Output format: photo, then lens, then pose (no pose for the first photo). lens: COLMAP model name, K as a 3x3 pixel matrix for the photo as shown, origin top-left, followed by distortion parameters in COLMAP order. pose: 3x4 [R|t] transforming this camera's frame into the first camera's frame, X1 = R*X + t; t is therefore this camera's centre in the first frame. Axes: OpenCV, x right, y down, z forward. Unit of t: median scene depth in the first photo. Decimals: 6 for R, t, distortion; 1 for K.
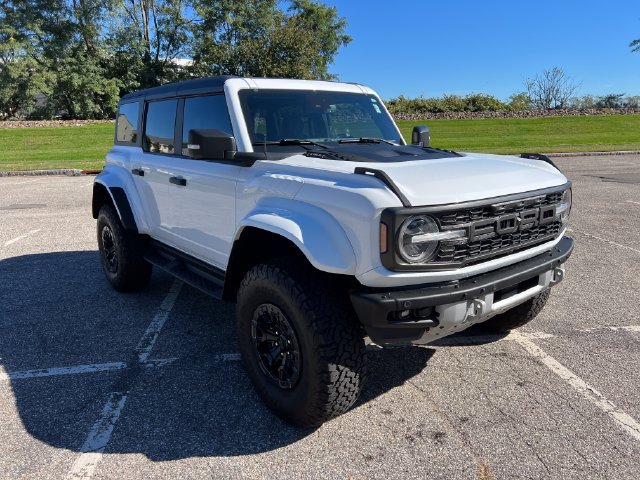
lens RADIAL K [[478.8, 0, 320.3], [0, 478.8, 241.2], [0, 0, 1]] dist [0.062892, -0.067596]
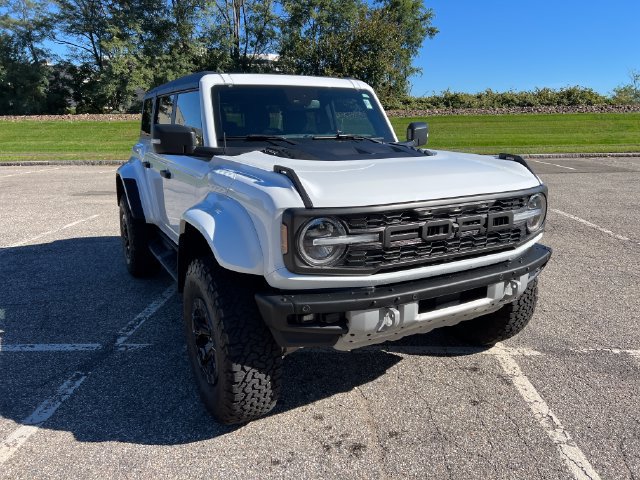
lens RADIAL K [[478.8, 0, 323.4], [0, 478.8, 239.3], [0, 0, 1]] dist [0.062892, -0.067596]
pose [[0.985727, 0.047145, -0.161617, 0.244237], [-0.045882, 0.998880, 0.011537, -0.013862], [0.161980, -0.003957, 0.986786, 0.037017]]
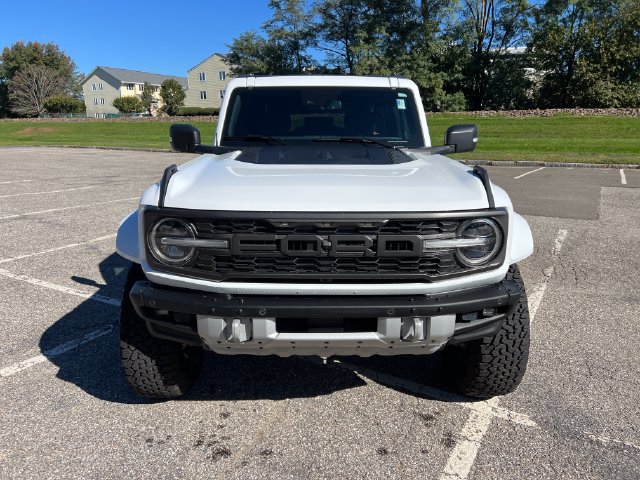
lens RADIAL K [[478.8, 0, 318.7], [0, 478.8, 242.1], [0, 0, 1]] dist [0.062892, -0.067596]
pose [[0.787964, 0.167792, -0.592418, 0.693392], [-0.157198, 0.985089, 0.069923, -0.080119], [0.595316, 0.038030, 0.802591, 0.260768]]
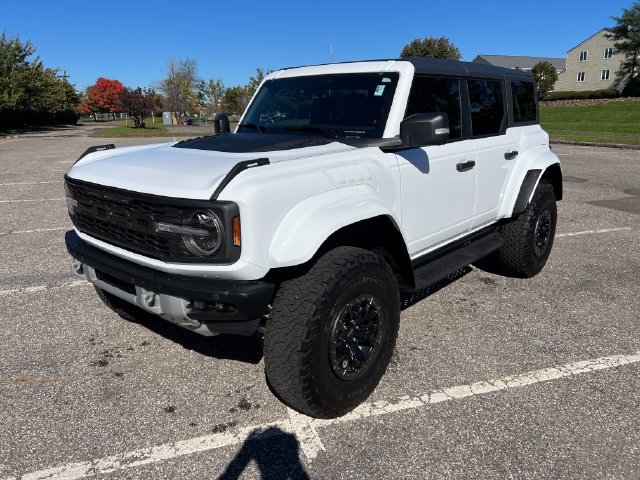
lens RADIAL K [[478.8, 0, 323.1], [0, 478.8, 238.3], [0, 0, 1]] dist [0.062892, -0.067596]
pose [[0.186740, 0.269138, -0.944824, 1.139150], [-0.220006, 0.948772, 0.226780, -0.250117], [0.957458, 0.165518, 0.236386, 0.936117]]
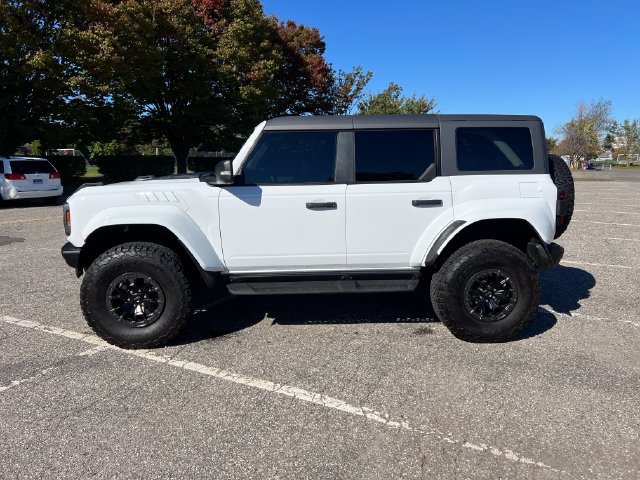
lens RADIAL K [[478.8, 0, 316.9], [0, 478.8, 238.4], [0, 0, 1]] dist [0.062892, -0.067596]
pose [[-0.571437, 0.157764, -0.805339, 1.146949], [-0.175445, 0.935173, 0.307687, -0.527101], [0.801673, 0.317116, -0.506713, 2.106307]]
